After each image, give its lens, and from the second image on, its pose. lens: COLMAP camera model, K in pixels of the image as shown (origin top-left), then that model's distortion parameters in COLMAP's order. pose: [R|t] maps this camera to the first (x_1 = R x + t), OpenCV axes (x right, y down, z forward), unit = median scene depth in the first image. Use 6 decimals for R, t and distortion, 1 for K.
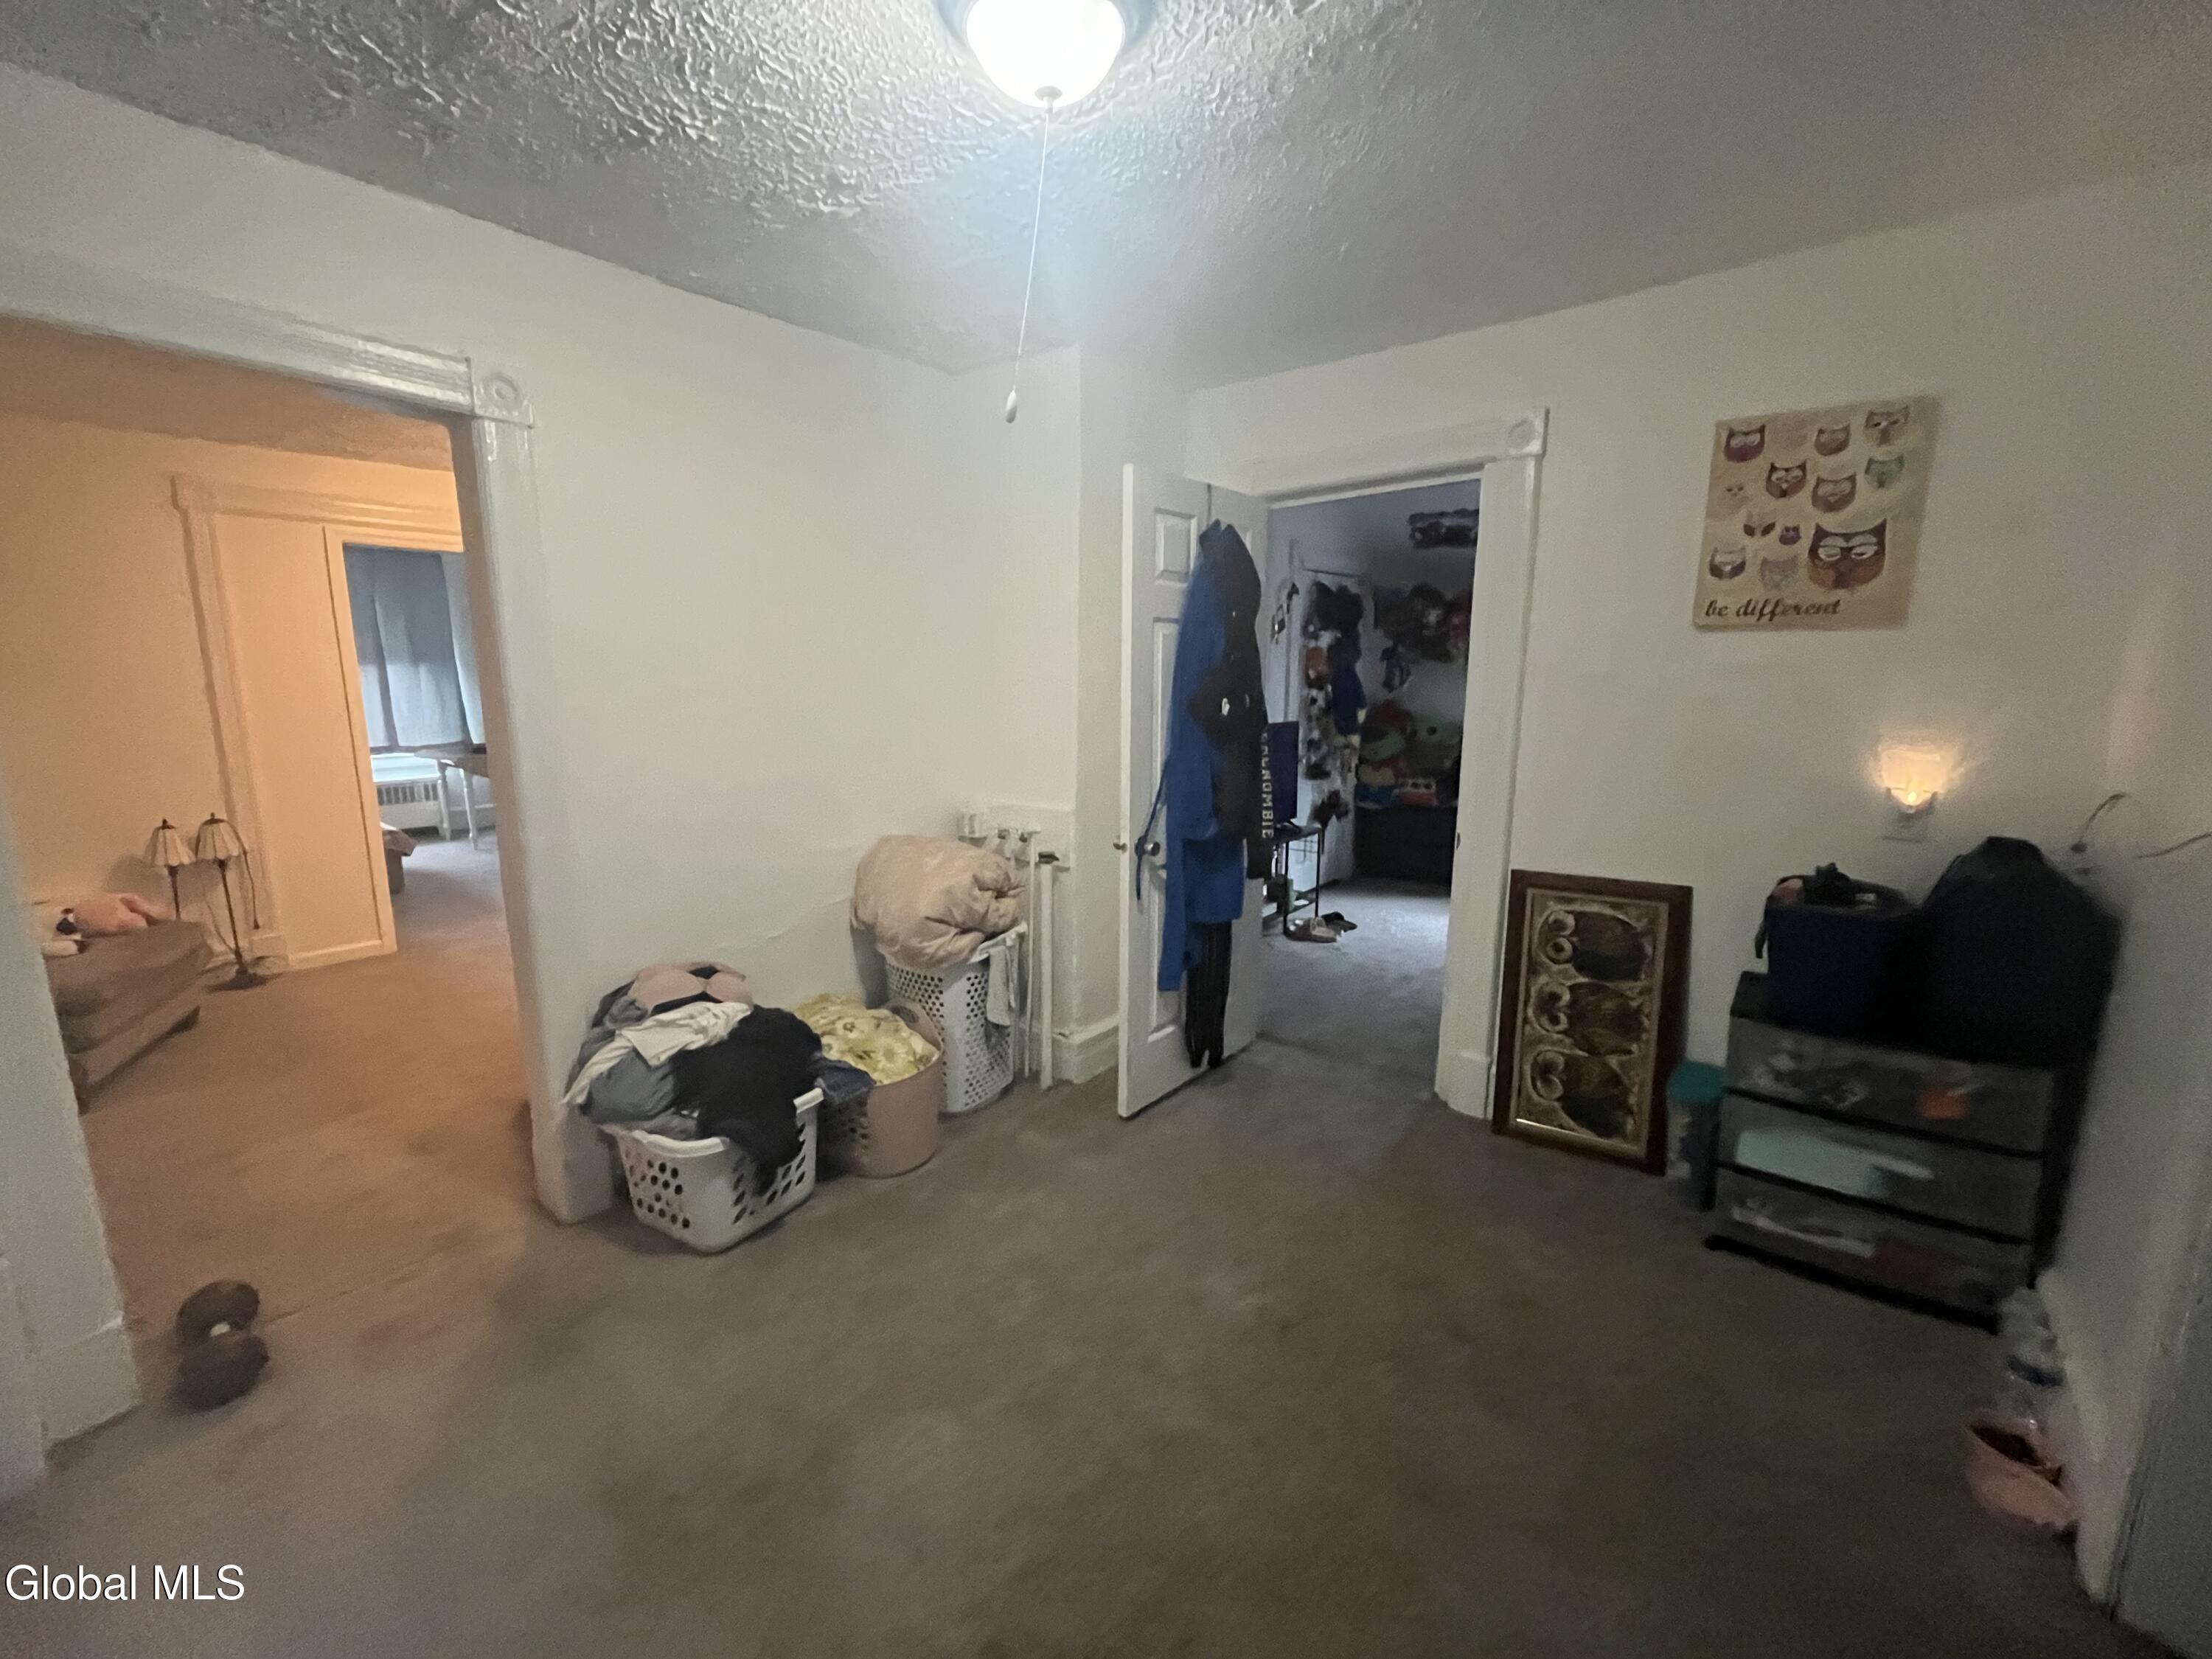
lens RADIAL K [[900.5, 0, 1109.6], [0, 900.5, 829.8], [0, 0, 1]] dist [-0.003309, -0.000098]
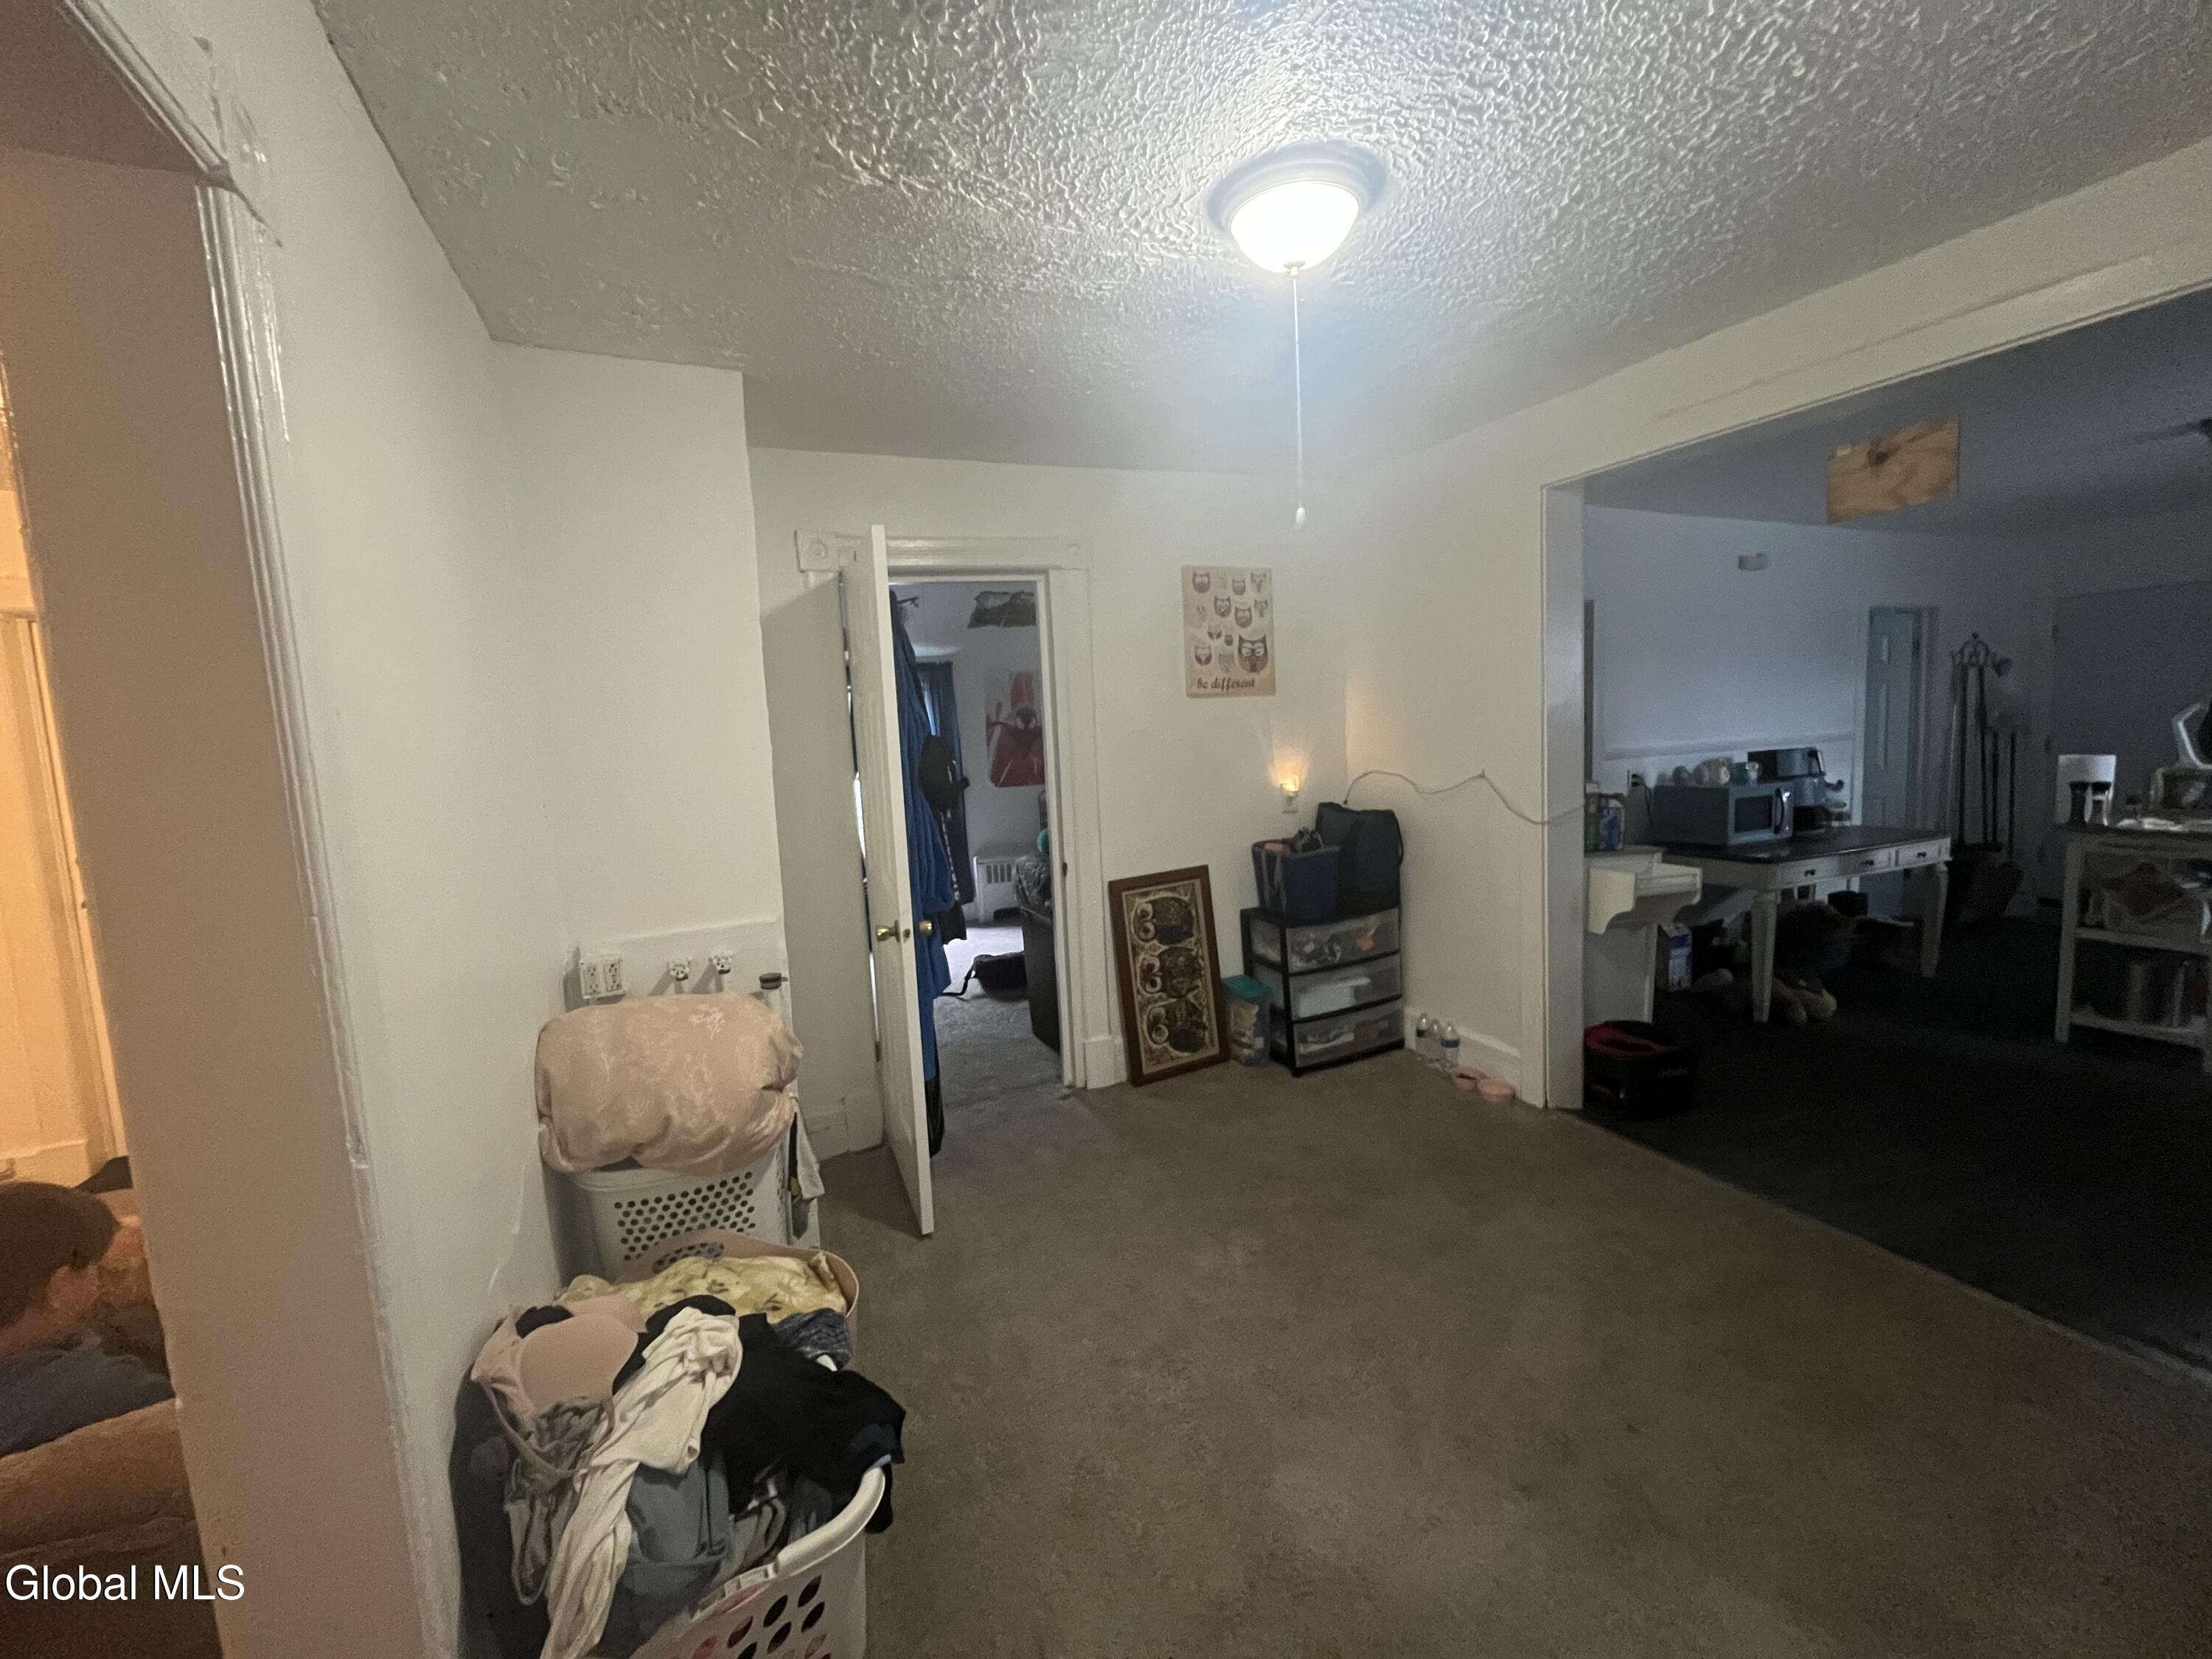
lens RADIAL K [[900.5, 0, 1109.5], [0, 900.5, 826.1], [0, 0, 1]] dist [-0.003309, -0.000098]
pose [[0.463916, -0.125278, 0.876976, -0.702737], [0.209670, 0.977351, 0.028703, -0.072856], [-0.860709, 0.170560, 0.479676, 0.380901]]
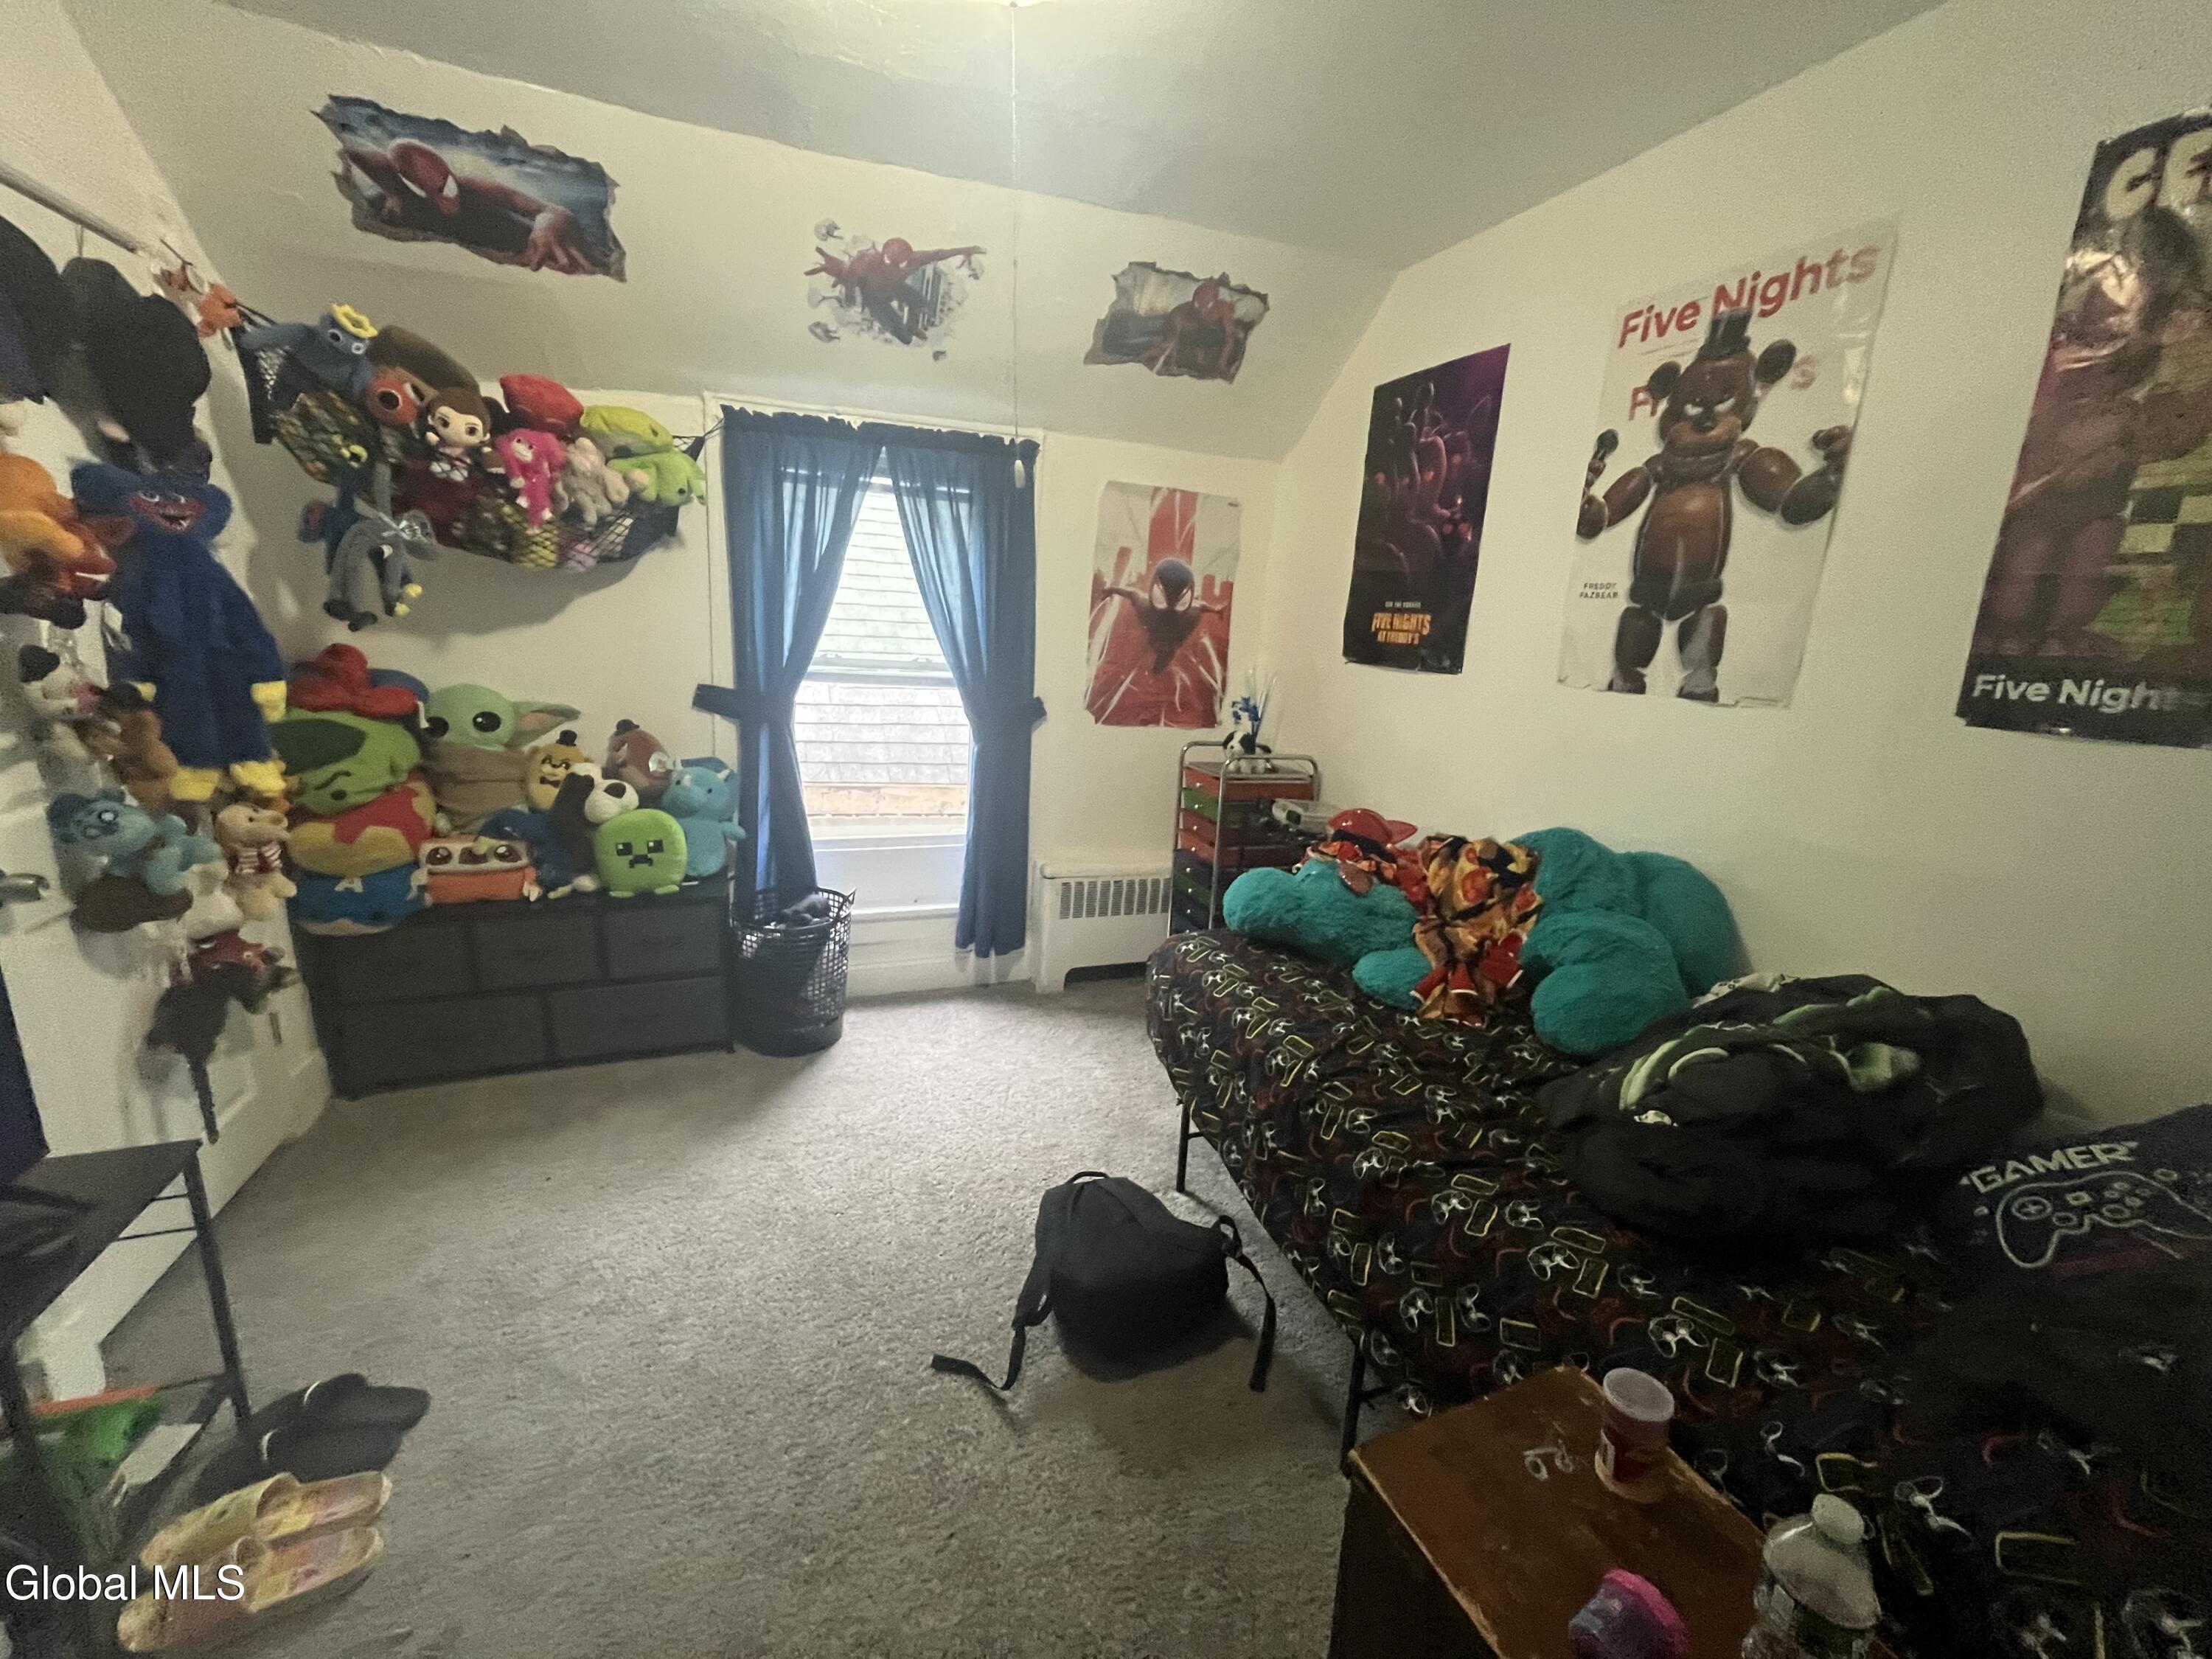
lens RADIAL K [[900.5, 0, 1109.7], [0, 900.5, 825.6], [0, 0, 1]] dist [-0.003309, -0.000098]
pose [[0.499794, -0.169018, 0.849494, 0.307998], [0.100441, 0.985469, 0.136978, -0.203281], [-0.860301, 0.016863, 0.509507, 1.201312]]
